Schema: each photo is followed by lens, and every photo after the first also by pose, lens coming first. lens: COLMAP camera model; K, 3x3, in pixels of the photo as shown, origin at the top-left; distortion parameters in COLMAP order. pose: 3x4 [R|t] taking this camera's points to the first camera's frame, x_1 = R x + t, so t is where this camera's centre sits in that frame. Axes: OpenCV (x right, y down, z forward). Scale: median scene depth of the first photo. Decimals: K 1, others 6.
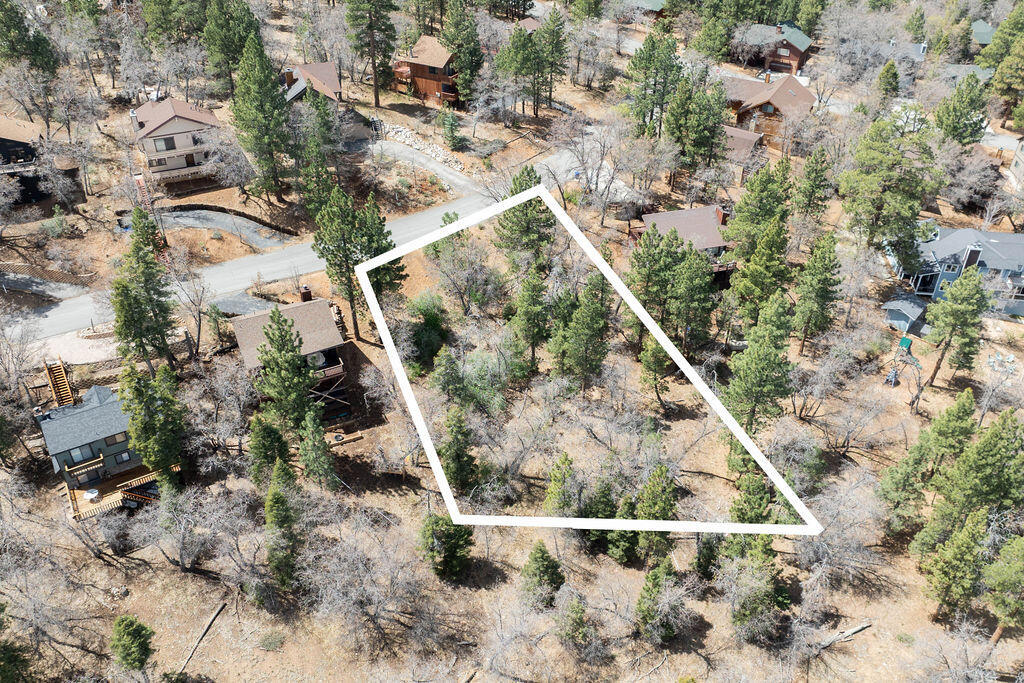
lens RADIAL K [[859.0, 0, 516.7], [0, 859.0, 341.5], [0, 0, 1]] dist [-0.026482, 0.008974]
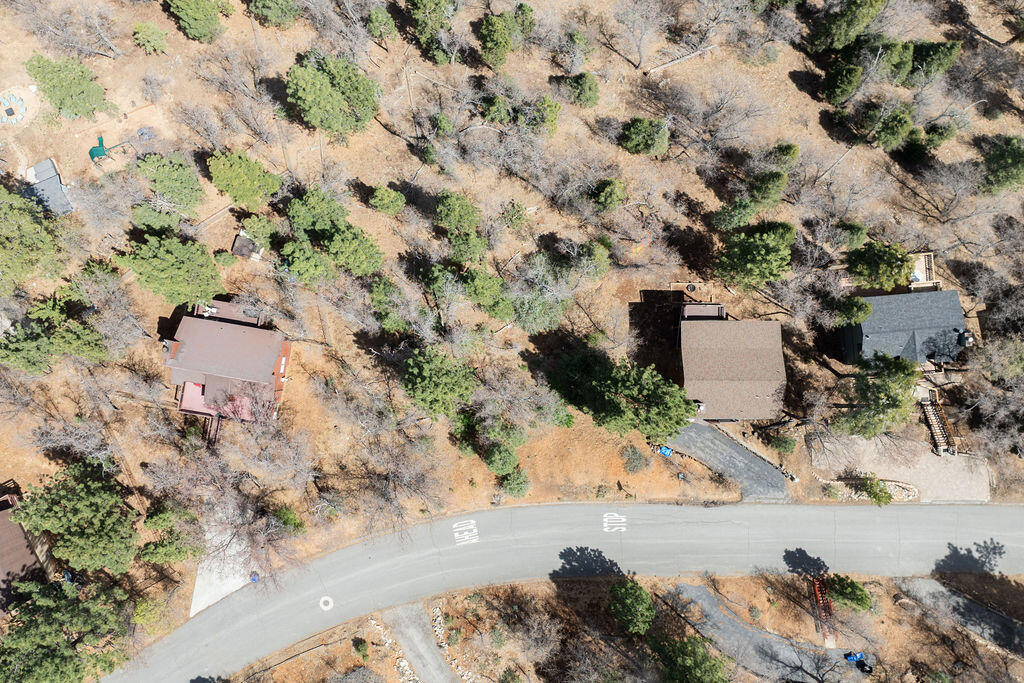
lens RADIAL K [[859.0, 0, 524.8], [0, 859.0, 338.0], [0, 0, 1]] dist [-0.026482, 0.008974]
pose [[-0.894372, -0.447316, 0.002785, -0.044932], [0.253630, -0.501965, 0.826863, -0.694116], [-0.368471, 0.740229, 0.562397, 0.433875]]
